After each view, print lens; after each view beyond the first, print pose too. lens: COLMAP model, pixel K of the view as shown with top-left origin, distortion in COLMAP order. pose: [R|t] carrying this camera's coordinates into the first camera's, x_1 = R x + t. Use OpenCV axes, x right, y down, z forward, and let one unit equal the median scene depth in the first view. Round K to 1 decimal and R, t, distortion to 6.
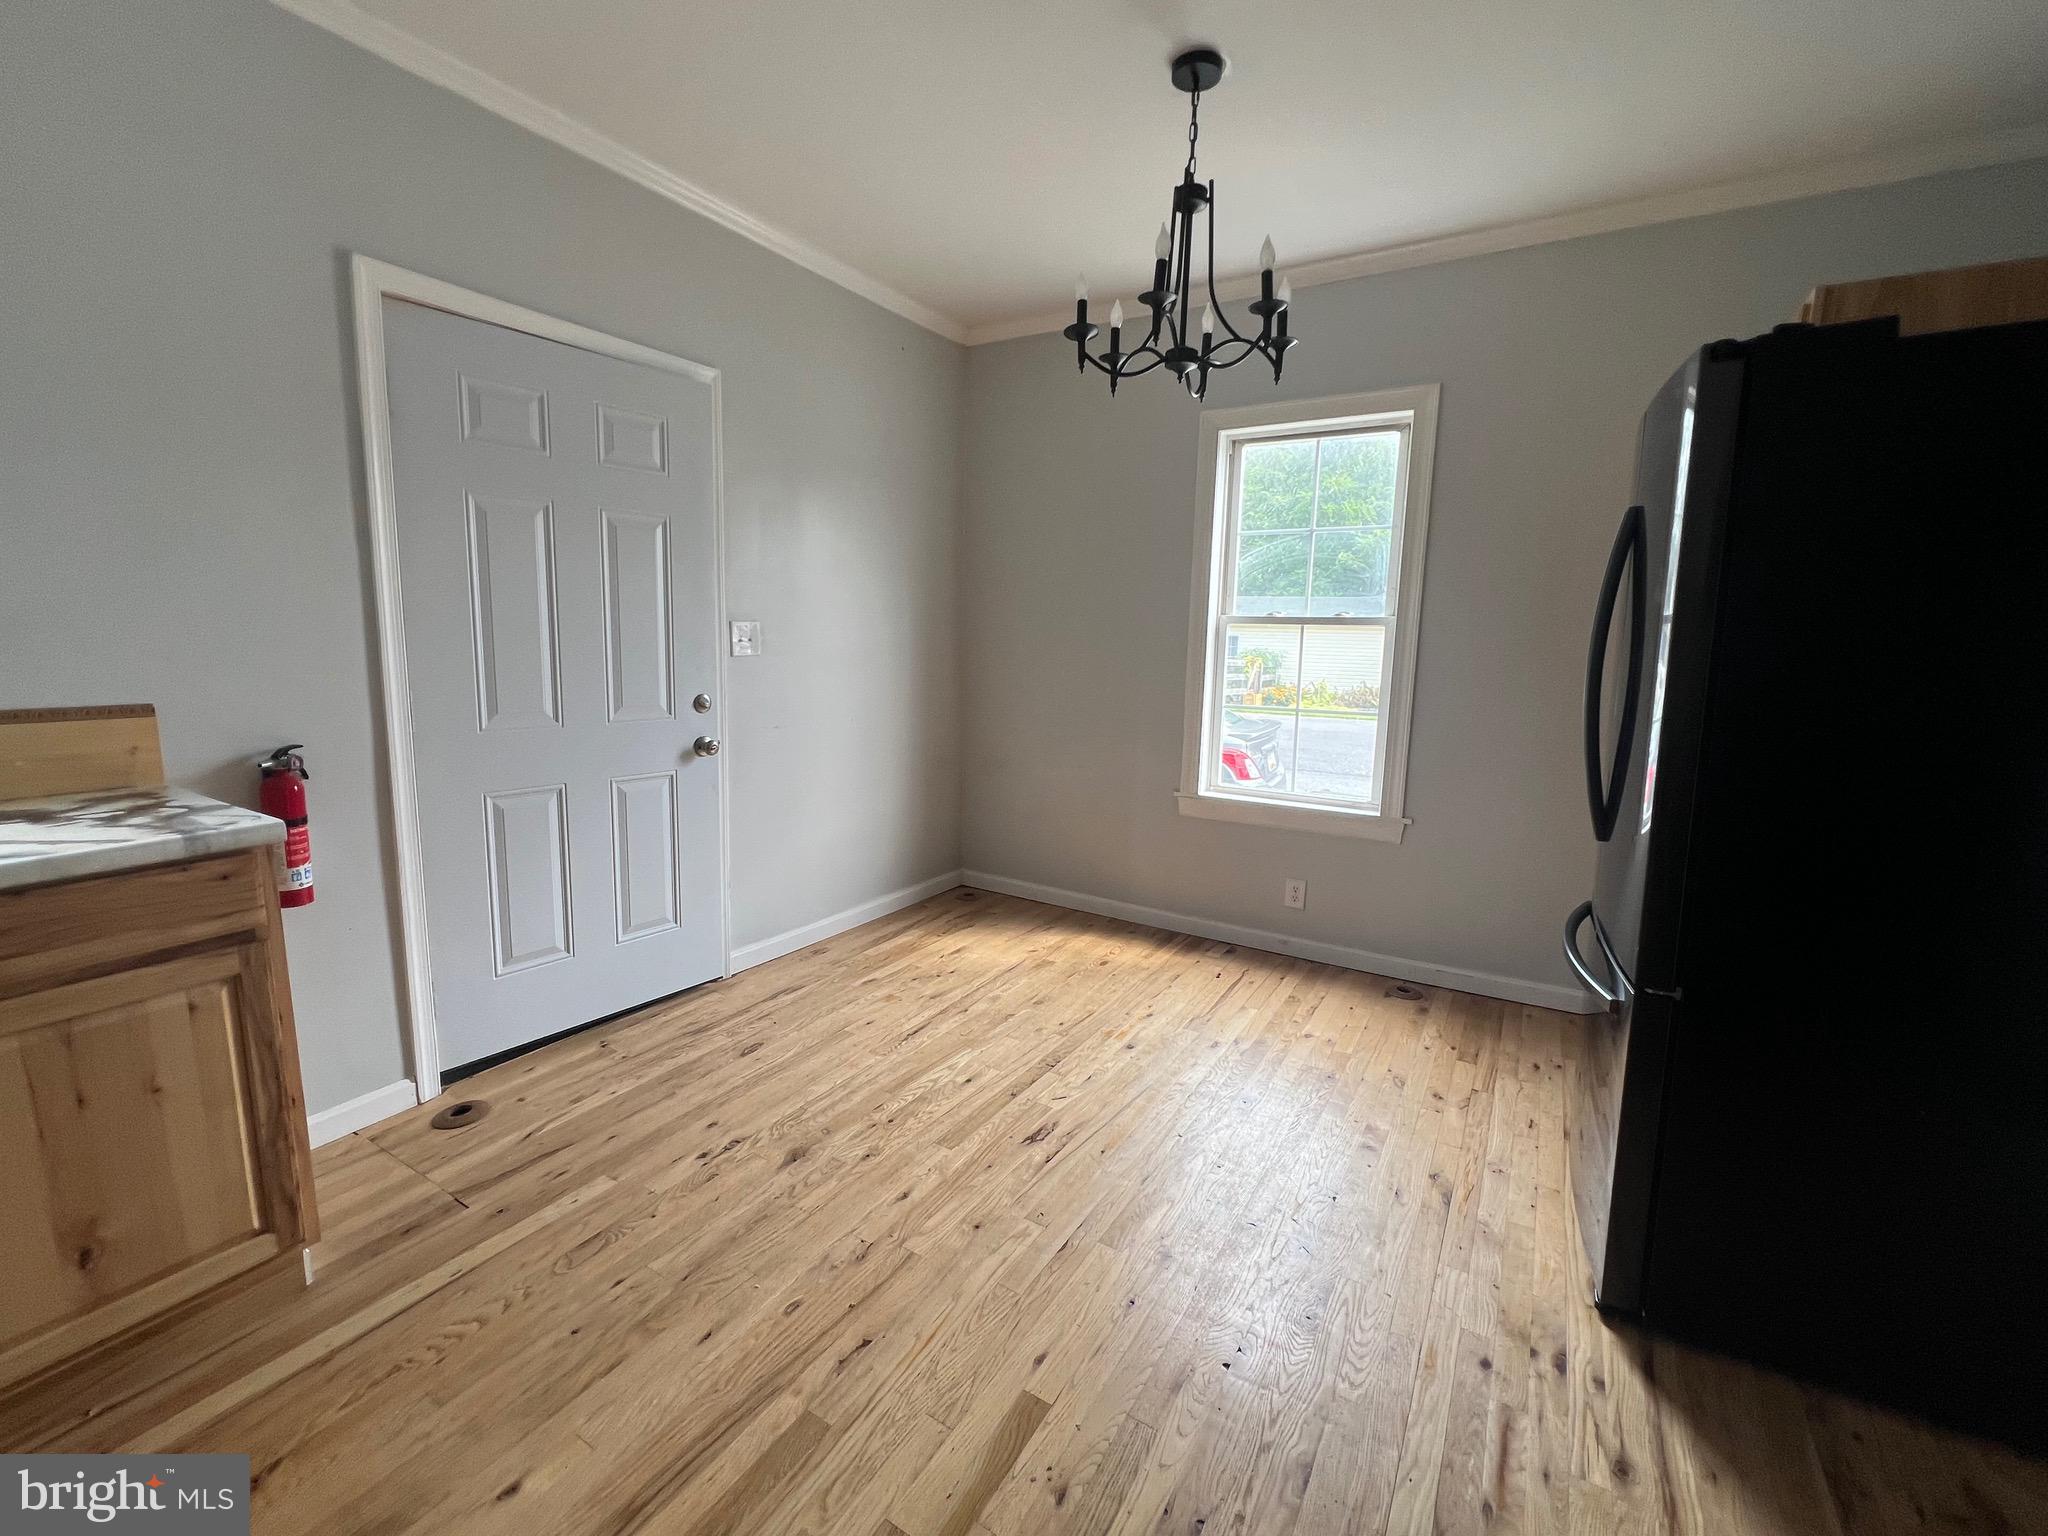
lens RADIAL K [[865.1, 0, 1020.7], [0, 865.1, 764.7], [0, 0, 1]] dist [-0.001895, 0.000488]
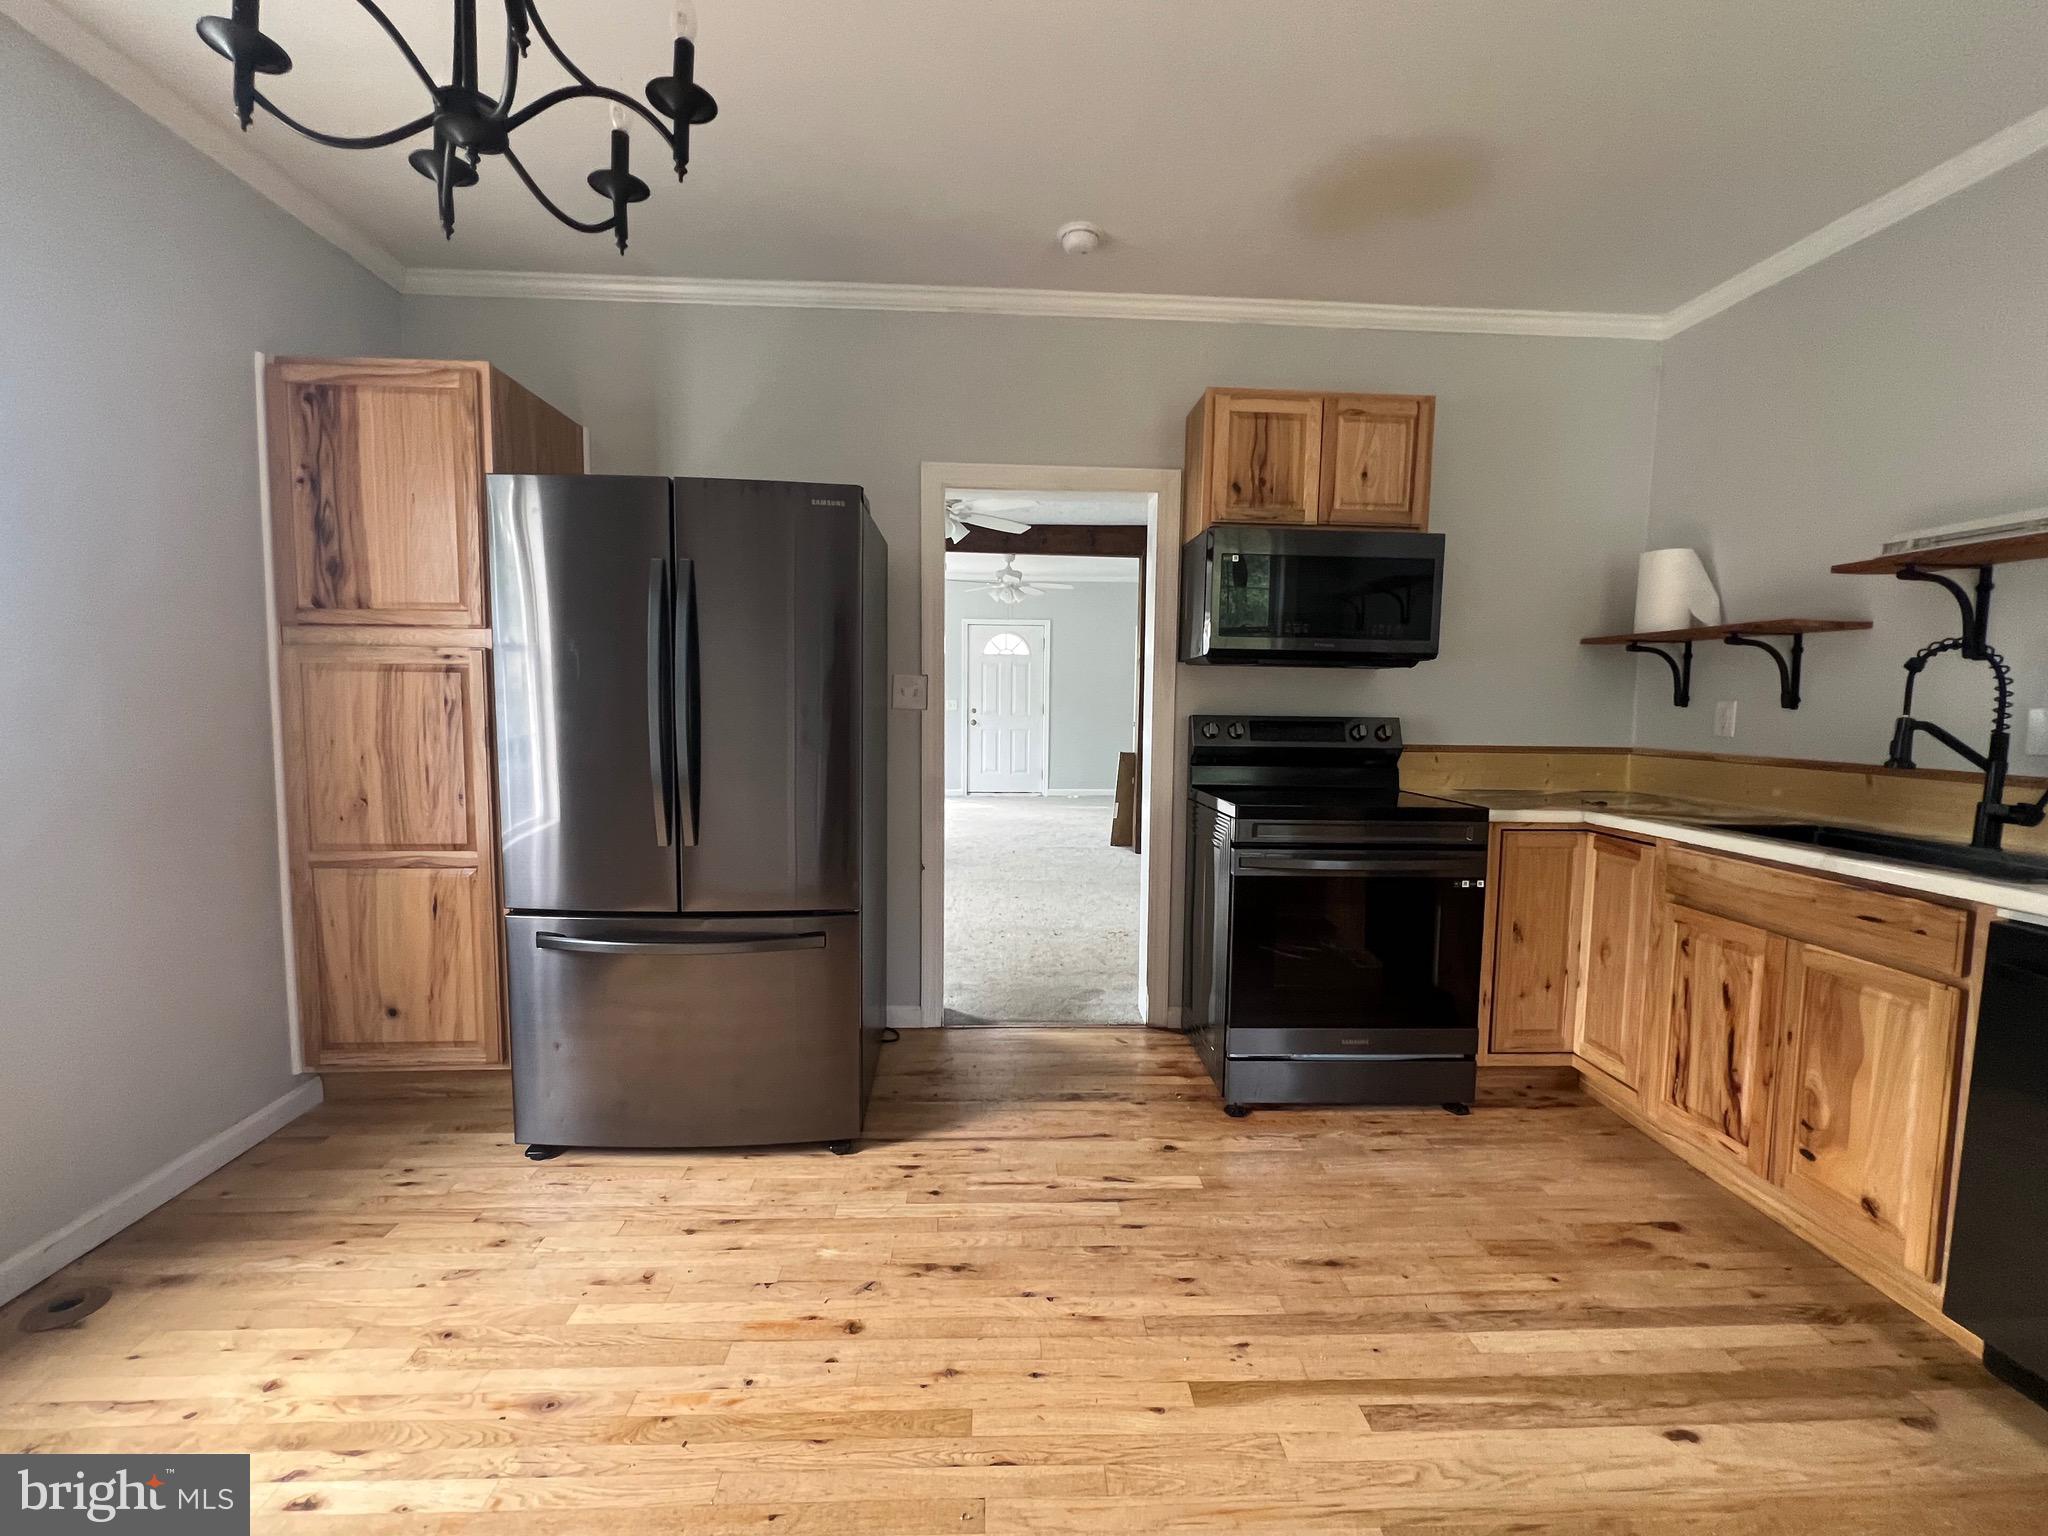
lens RADIAL K [[865.1, 0, 1020.7], [0, 865.1, 764.7], [0, 0, 1]] dist [-0.001895, 0.000488]
pose [[-0.554885, -0.096617, 0.826298, -0.548383], [0.099388, 0.978421, 0.181147, -0.196946], [-0.825969, 0.182639, -0.533308, 1.315075]]
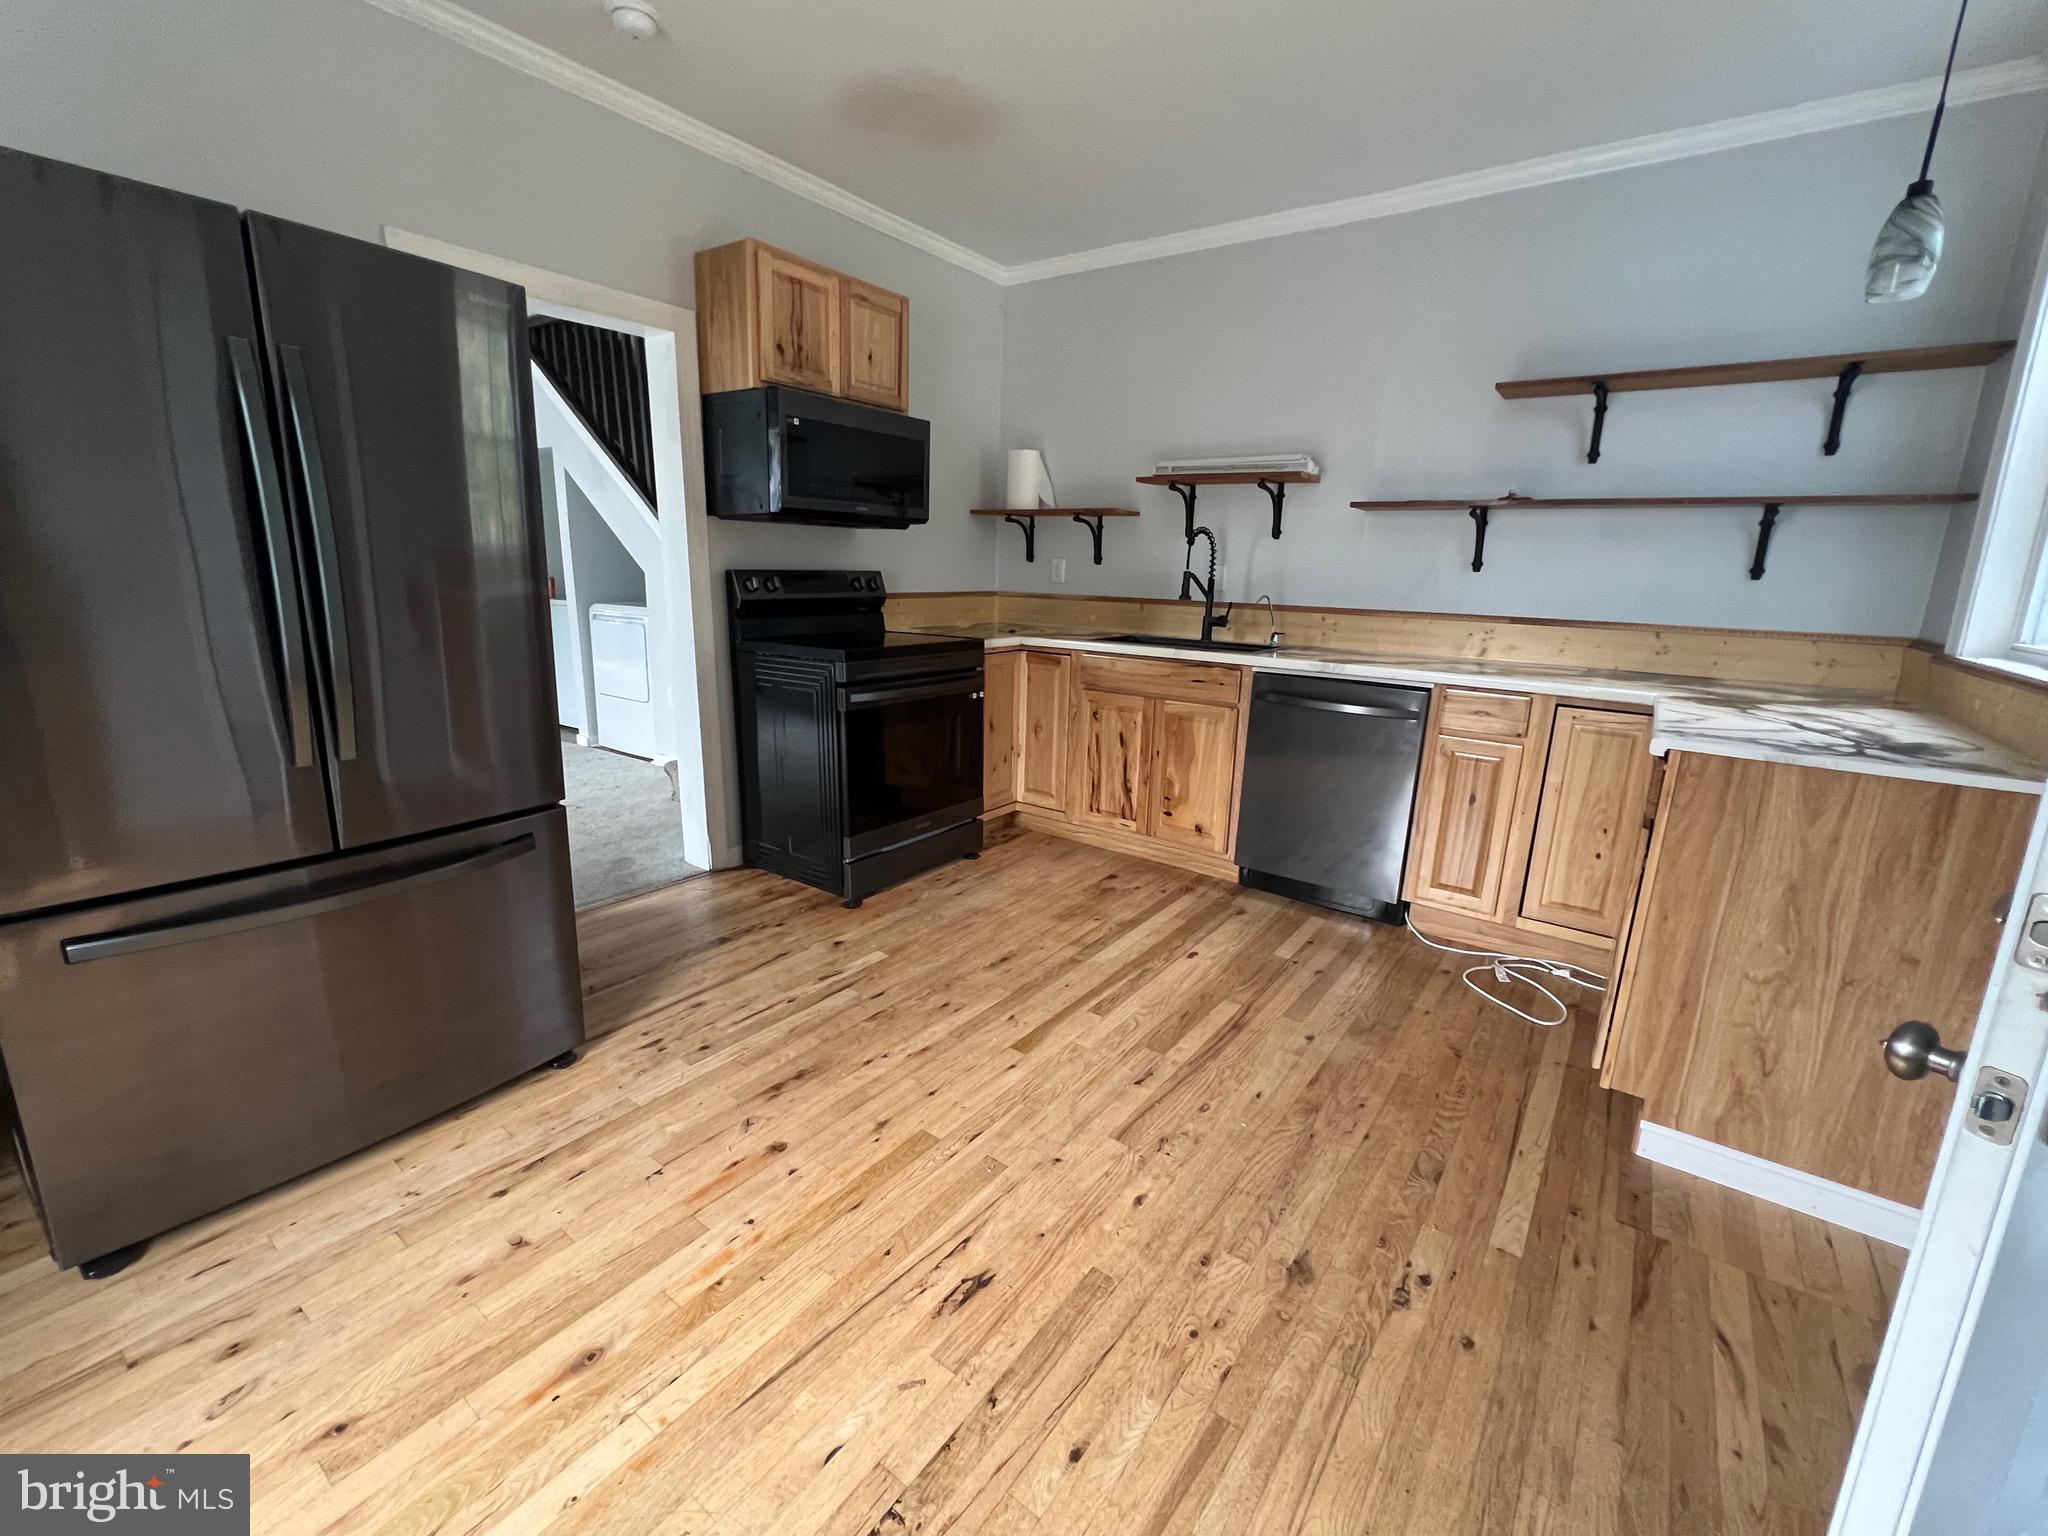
lens RADIAL K [[865.1, 0, 1020.7], [0, 865.1, 764.7], [0, 0, 1]] dist [-0.001895, 0.000488]
pose [[-0.995044, -0.069230, 0.071381, -0.050082], [-0.037344, 0.925461, 0.376998, -0.270605], [-0.092159, 0.372464, -0.923459, 1.843015]]
